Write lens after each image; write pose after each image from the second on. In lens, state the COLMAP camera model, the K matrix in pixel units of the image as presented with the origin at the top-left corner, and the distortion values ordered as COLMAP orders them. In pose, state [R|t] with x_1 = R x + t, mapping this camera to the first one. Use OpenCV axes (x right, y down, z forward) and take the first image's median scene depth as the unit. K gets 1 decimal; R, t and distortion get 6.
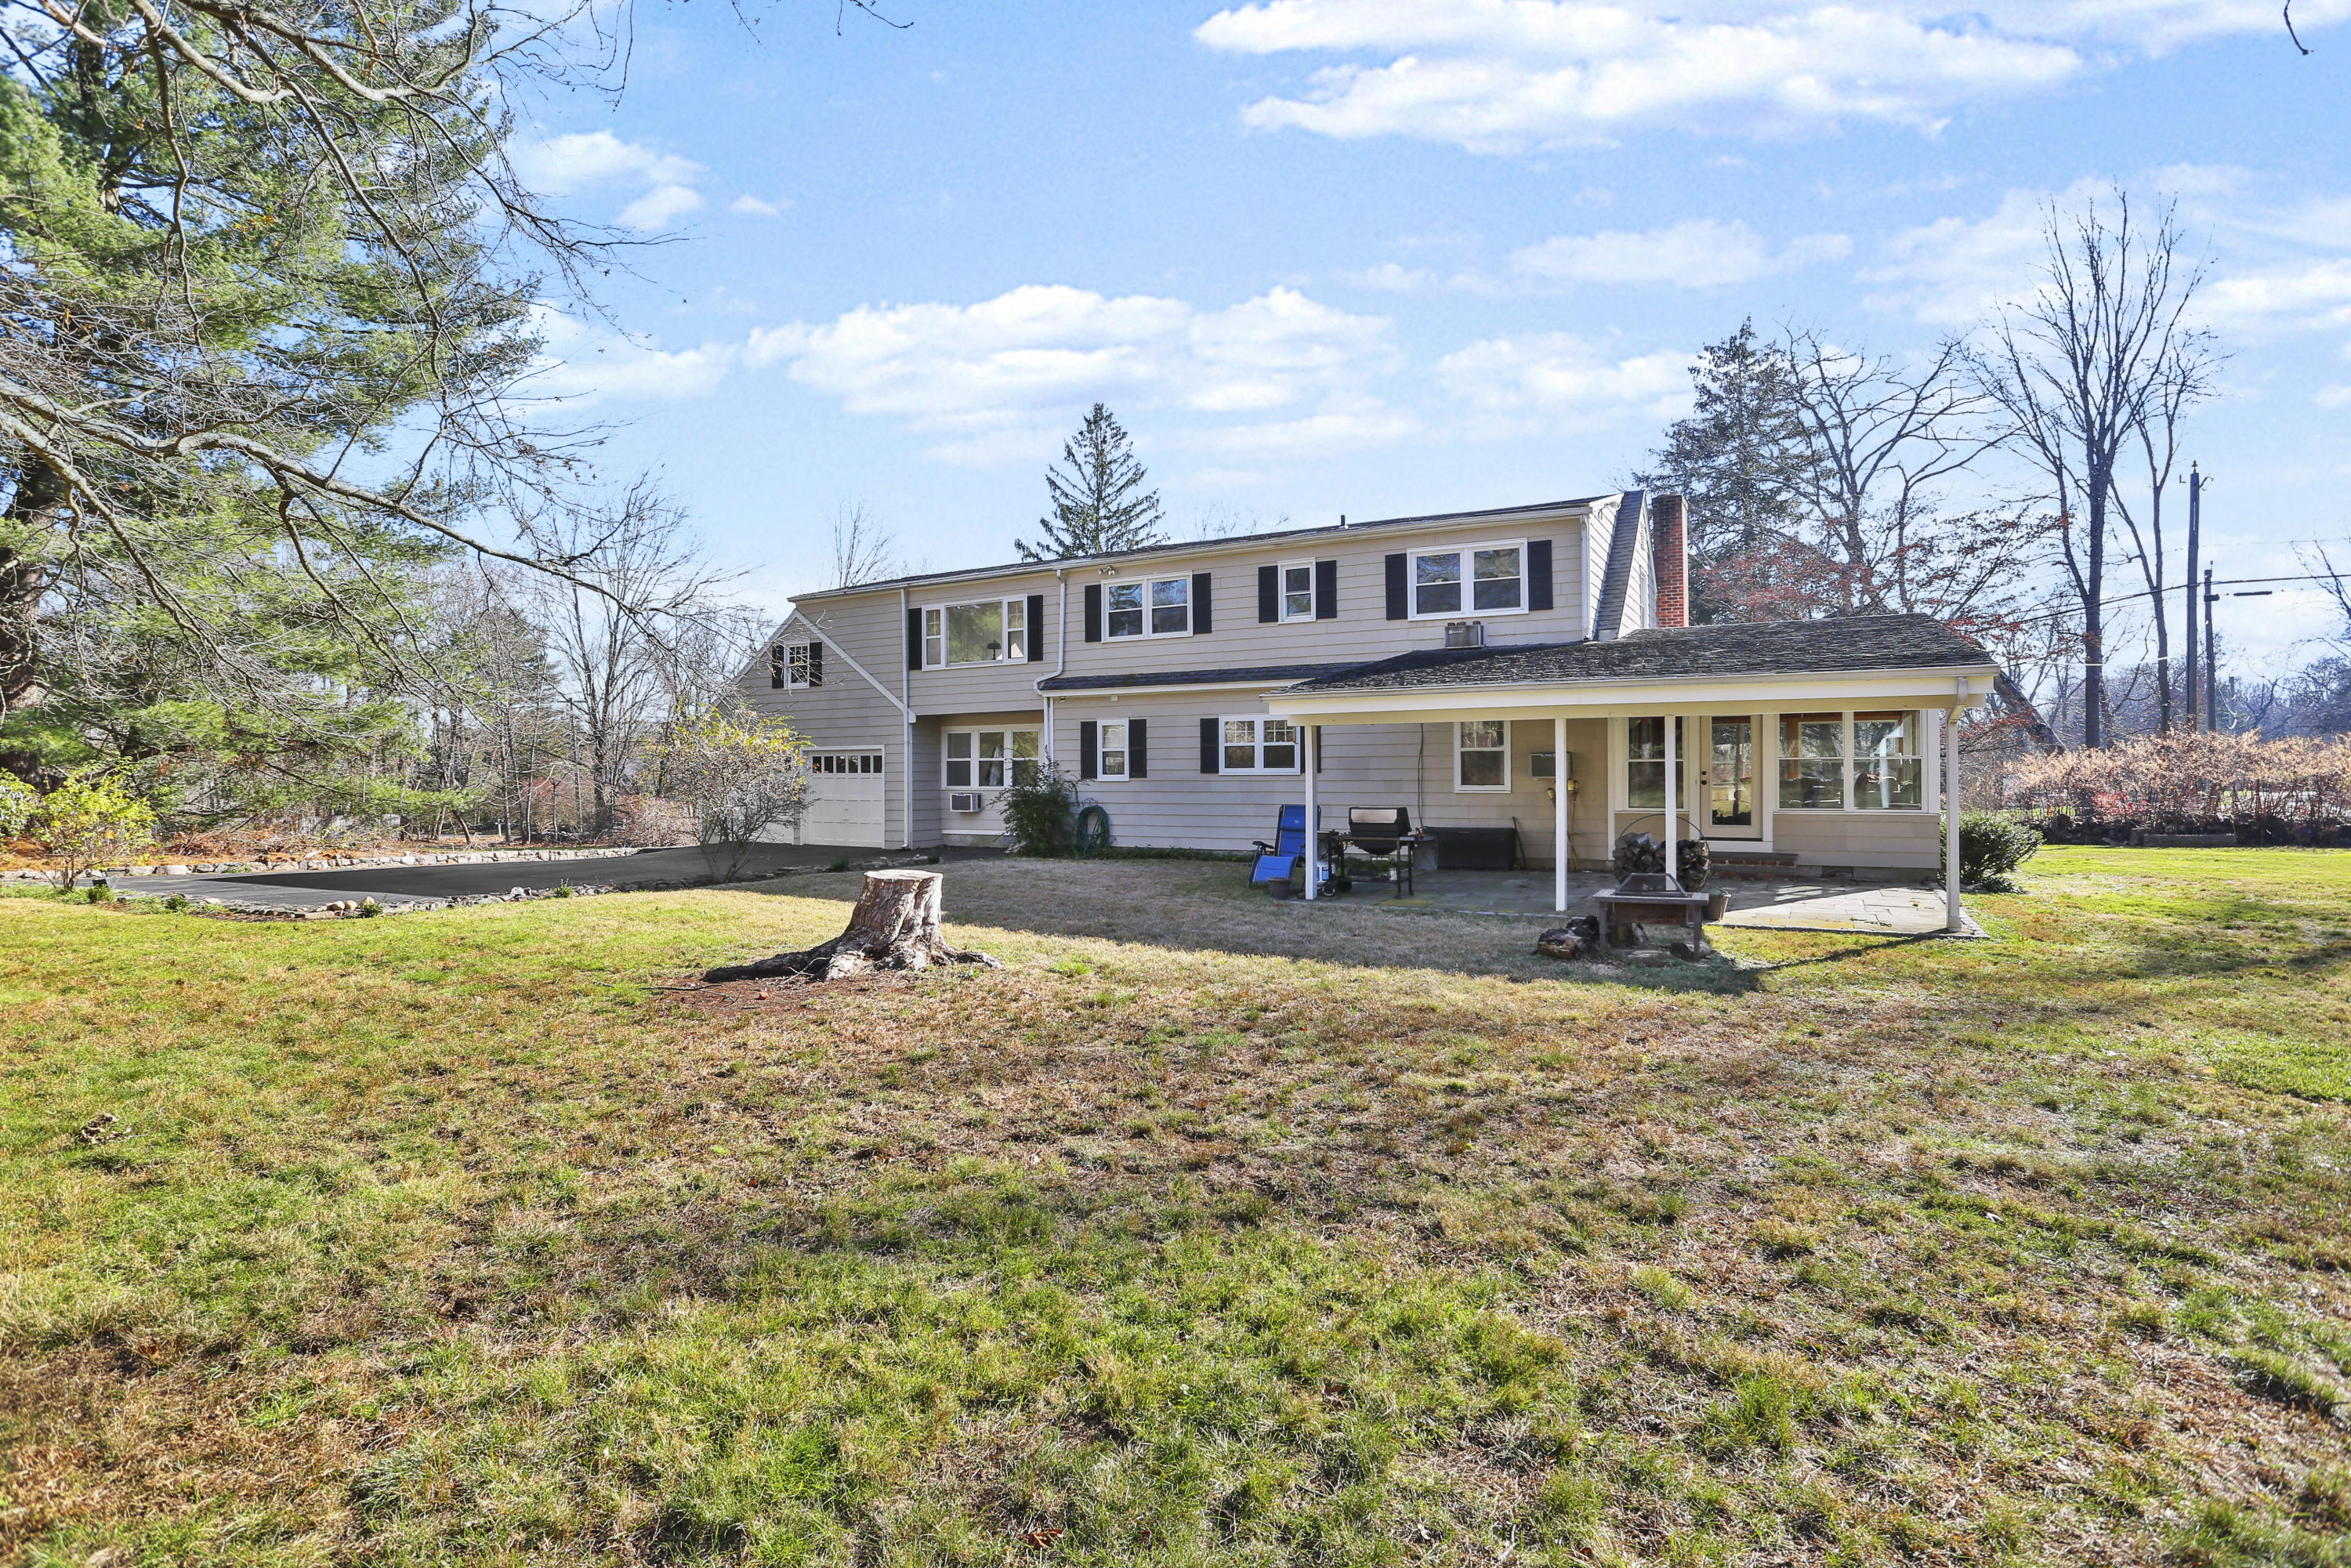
lens RADIAL K [[1177.6, 0, 1173.4], [0, 1177.6, 793.9], [0, 0, 1]] dist [-0.076220, 0.033726]
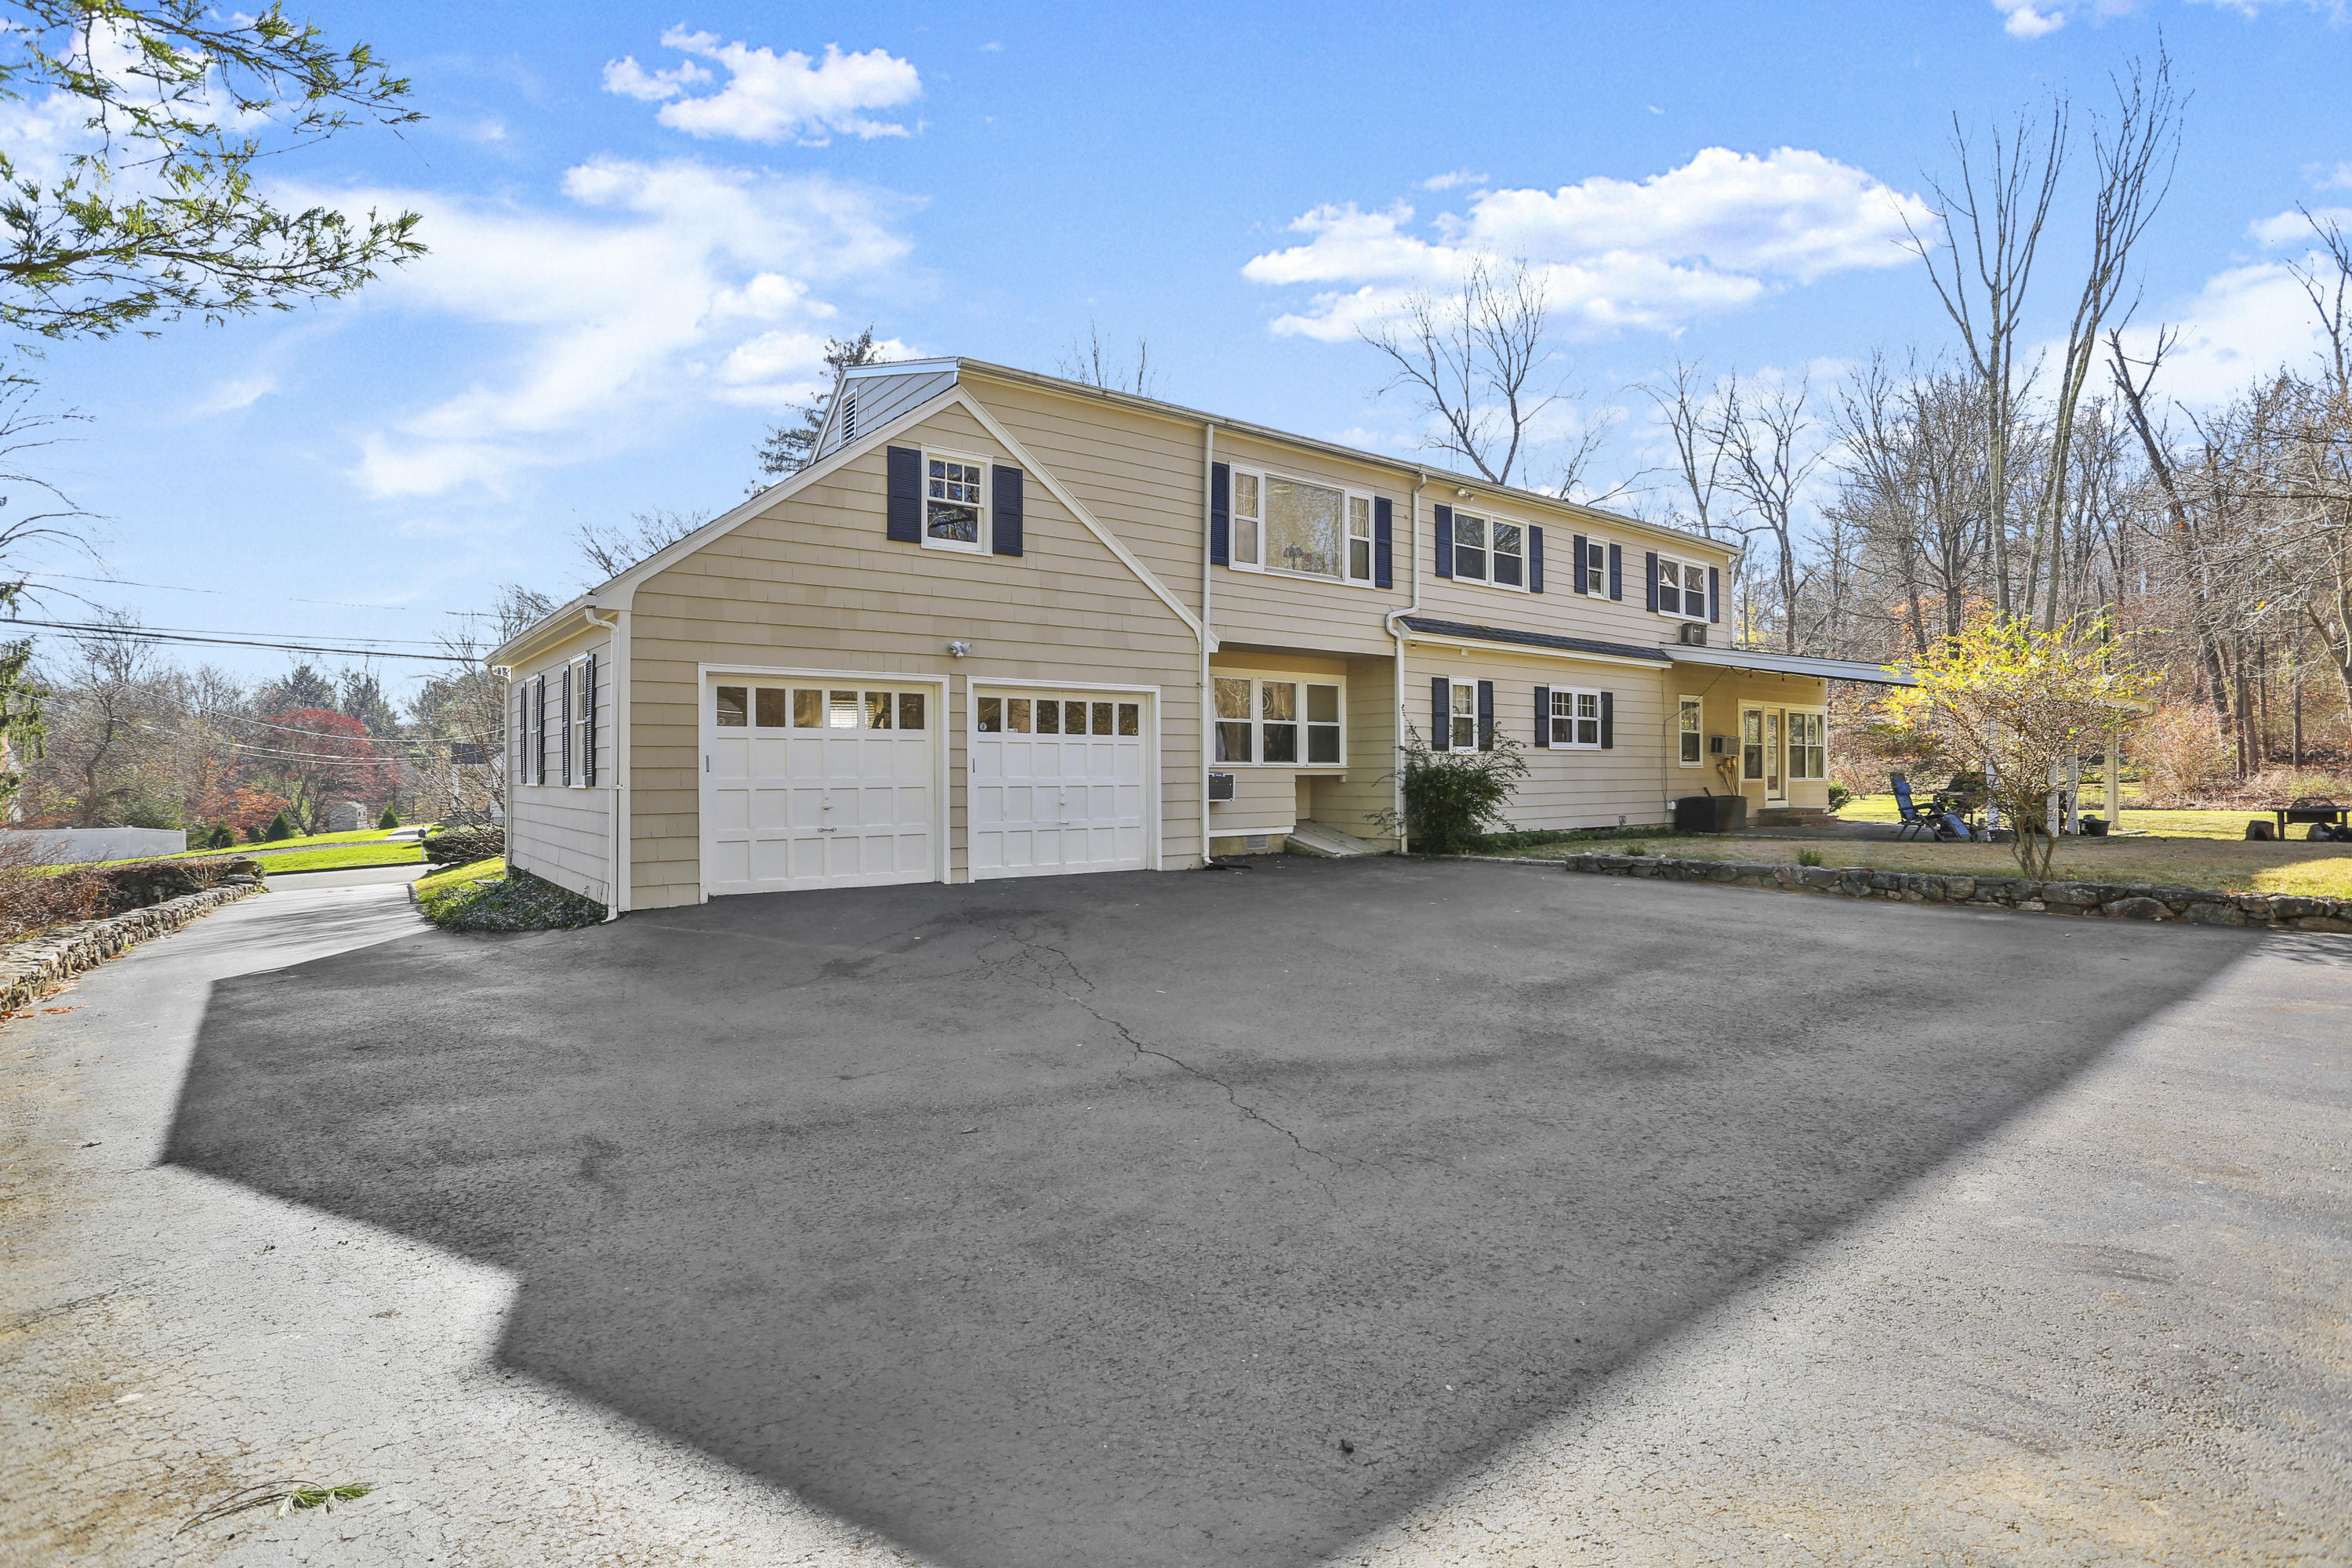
lens RADIAL K [[1178.1, 0, 1173.9], [0, 1178.1, 793.9], [0, 0, 1]] dist [-0.076220, 0.033726]
pose [[0.365066, -0.019044, 0.930787, -0.848912], [0.007900, 0.999818, 0.017357, 0.000397], [-0.930948, 0.001017, 0.365150, 0.864214]]
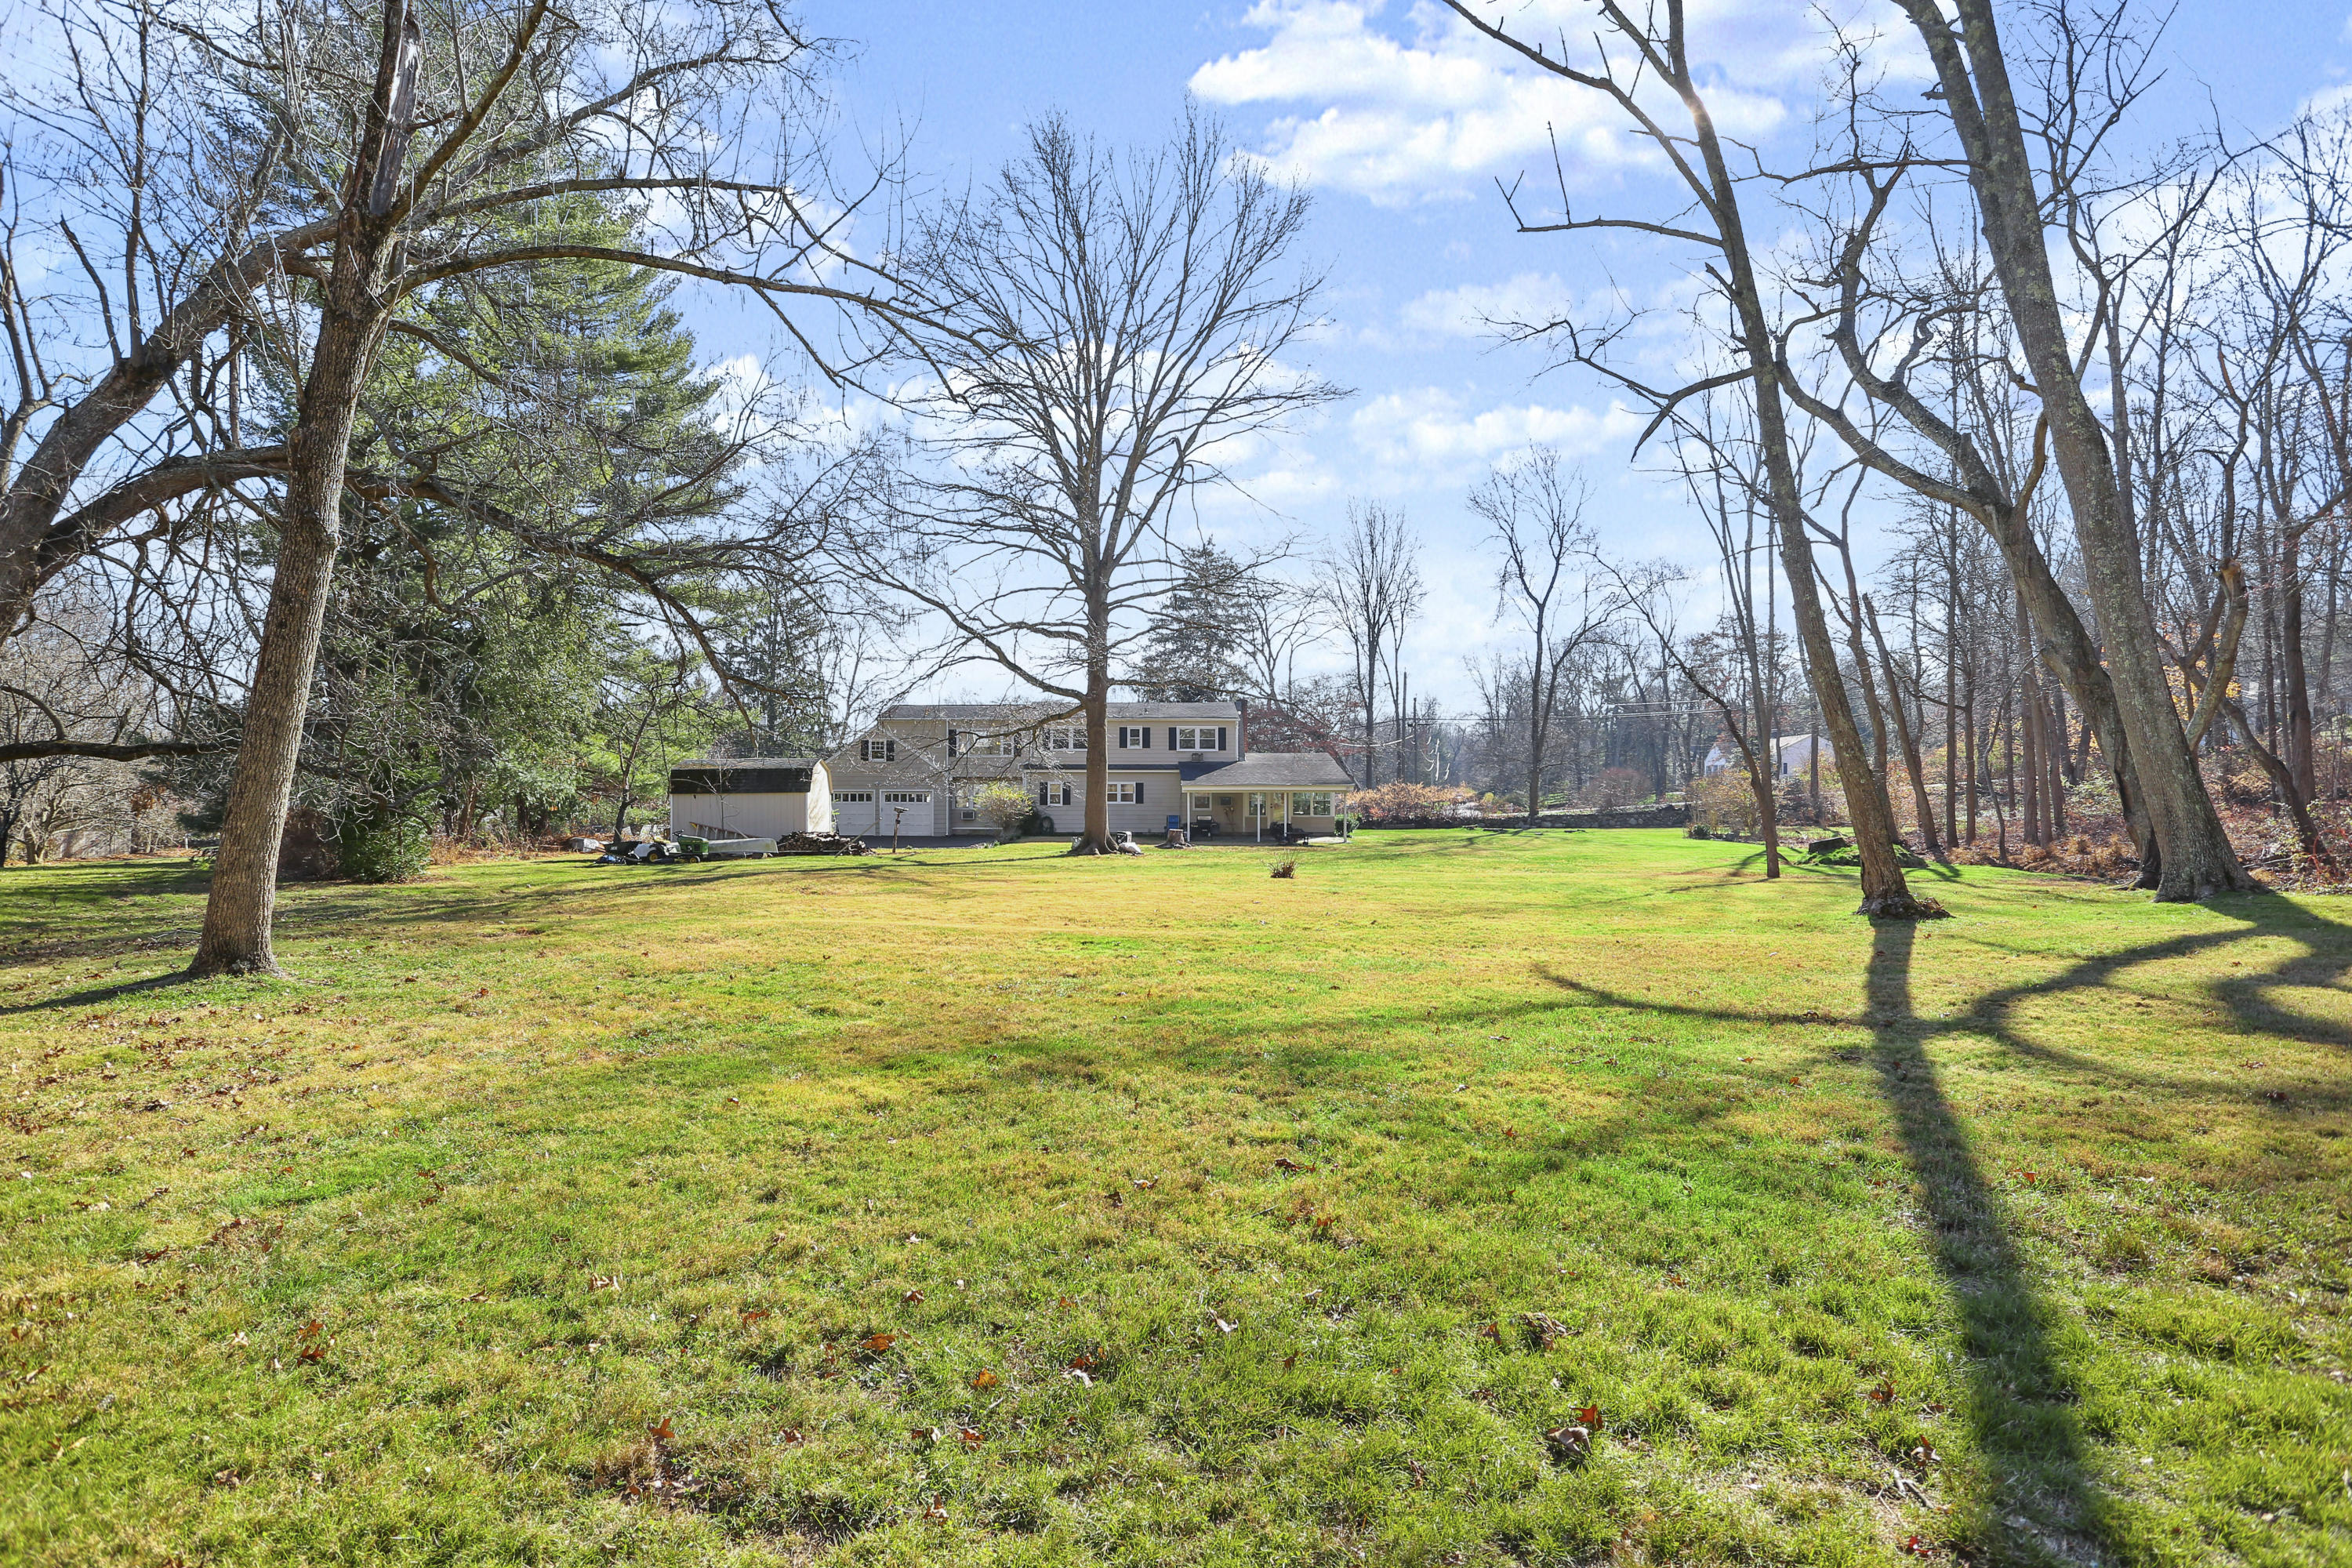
lens RADIAL K [[1178.1, 0, 1173.9], [0, 1178.1, 793.9], [0, 0, 1]] dist [-0.076220, 0.033726]
pose [[0.869334, 0.000009, 0.494225, -1.045949], [0.000835, 0.999999, -0.001486, -0.032517], [-0.494224, 0.001705, 0.869333, -1.280786]]
